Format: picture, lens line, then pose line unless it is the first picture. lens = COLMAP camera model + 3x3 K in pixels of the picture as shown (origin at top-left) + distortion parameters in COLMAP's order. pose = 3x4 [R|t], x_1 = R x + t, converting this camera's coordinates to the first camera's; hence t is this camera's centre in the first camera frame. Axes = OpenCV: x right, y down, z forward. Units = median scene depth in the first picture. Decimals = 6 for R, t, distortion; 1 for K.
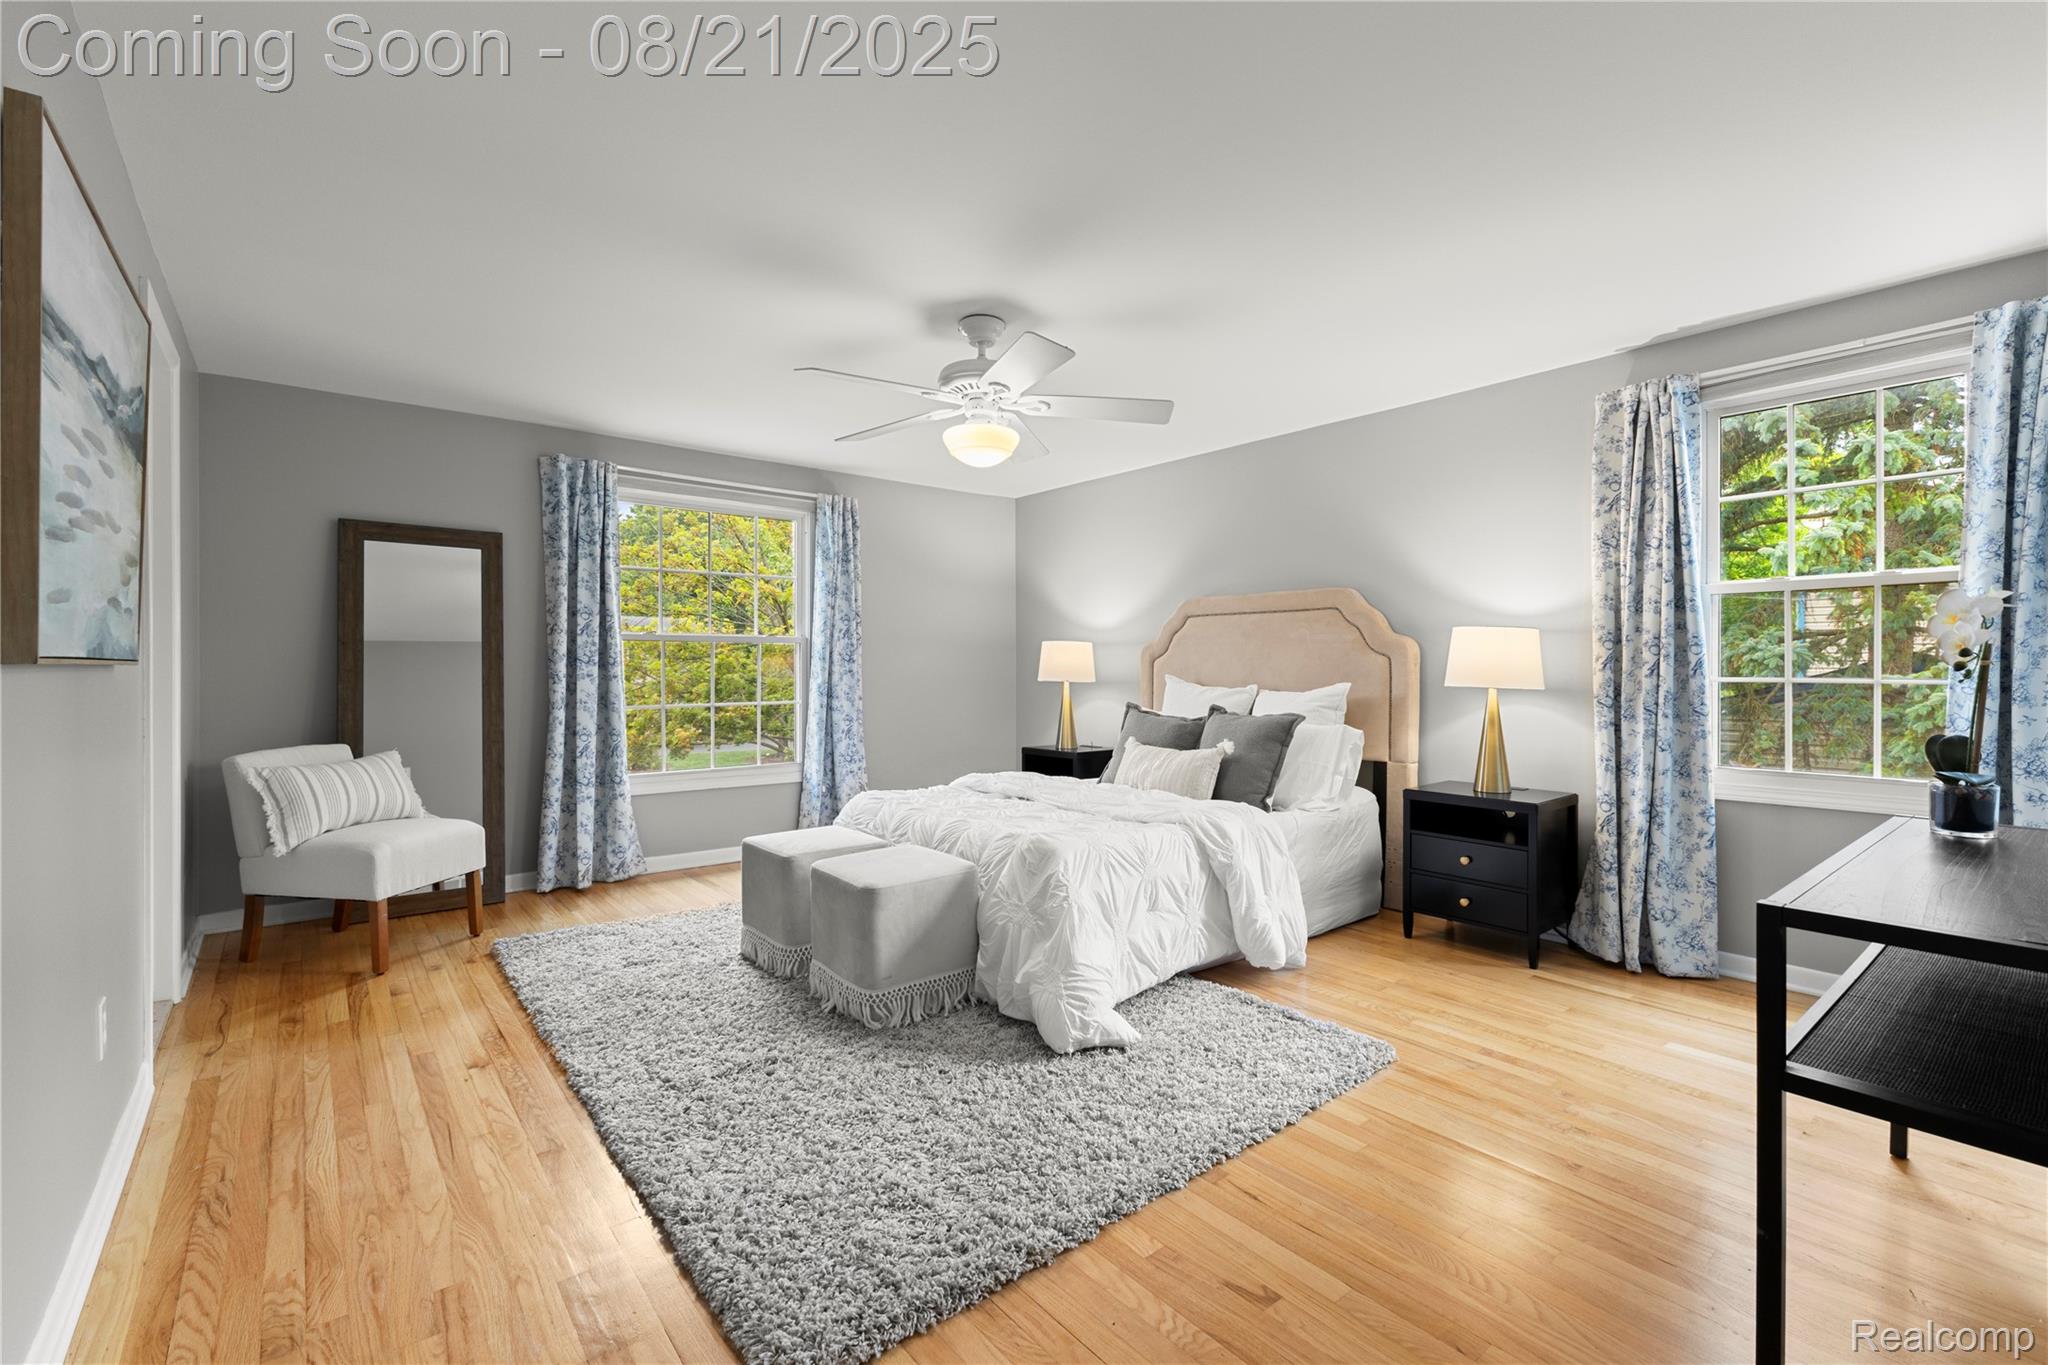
lens RADIAL K [[888.8, 0, 1028.2], [0, 888.8, 671.1], [0, 0, 1]] dist [0.001559, 0.000176]
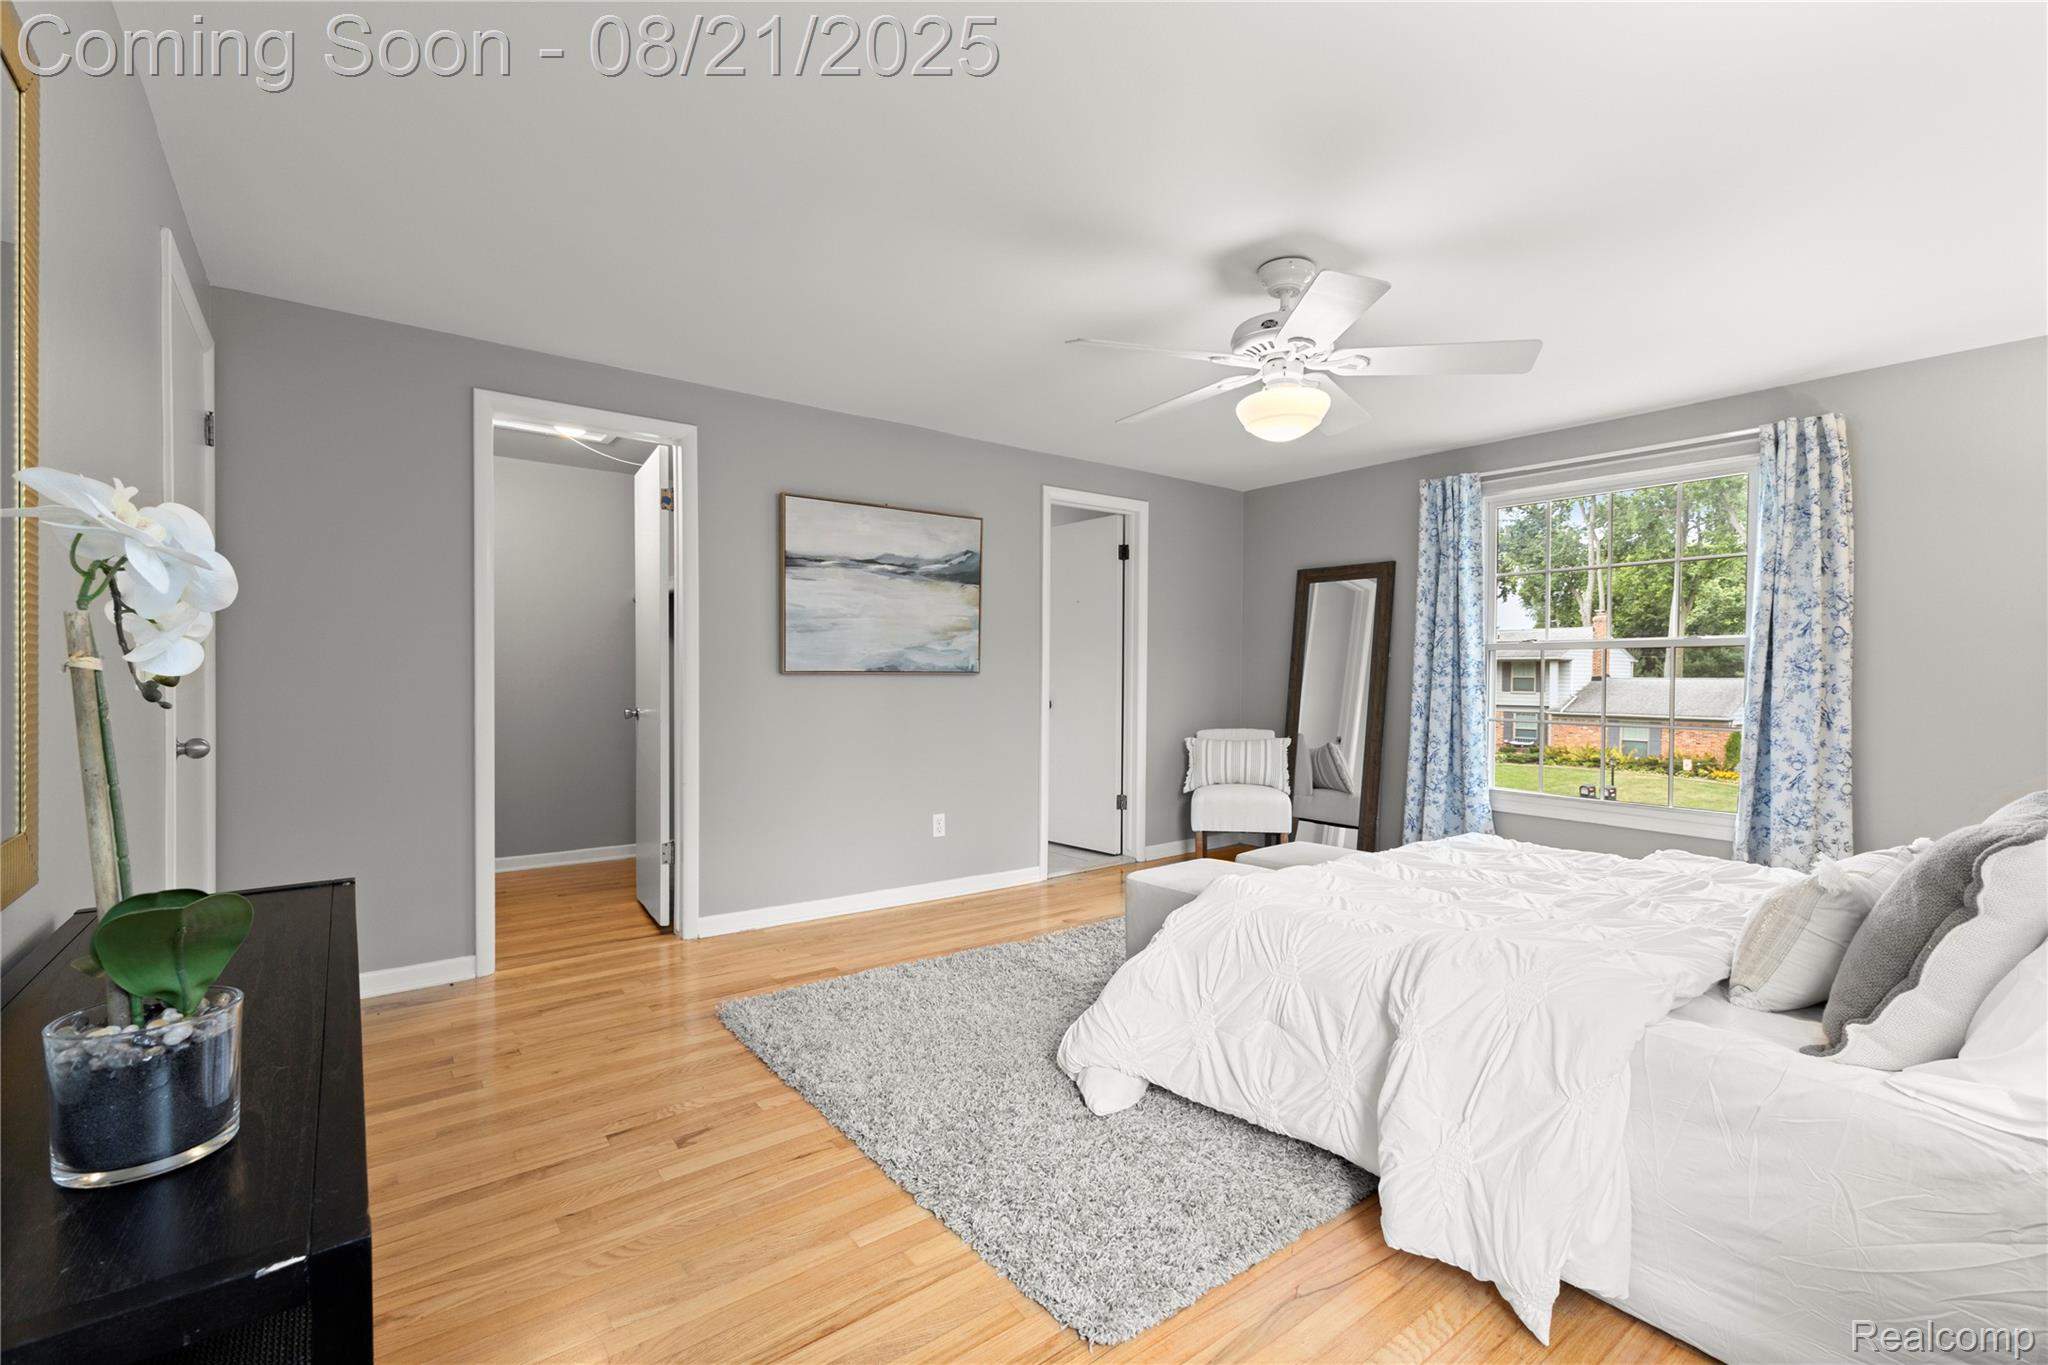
lens RADIAL K [[888.8, 0, 1030.0], [0, 888.8, 687.2], [0, 0, 1]] dist [0.001559, 0.000176]
pose [[-0.025217, 0.012792, -0.999600, 0.913496], [-0.014557, 0.999807, 0.013162, -0.000329], [0.999576, 0.014883, -0.025026, 0.894398]]
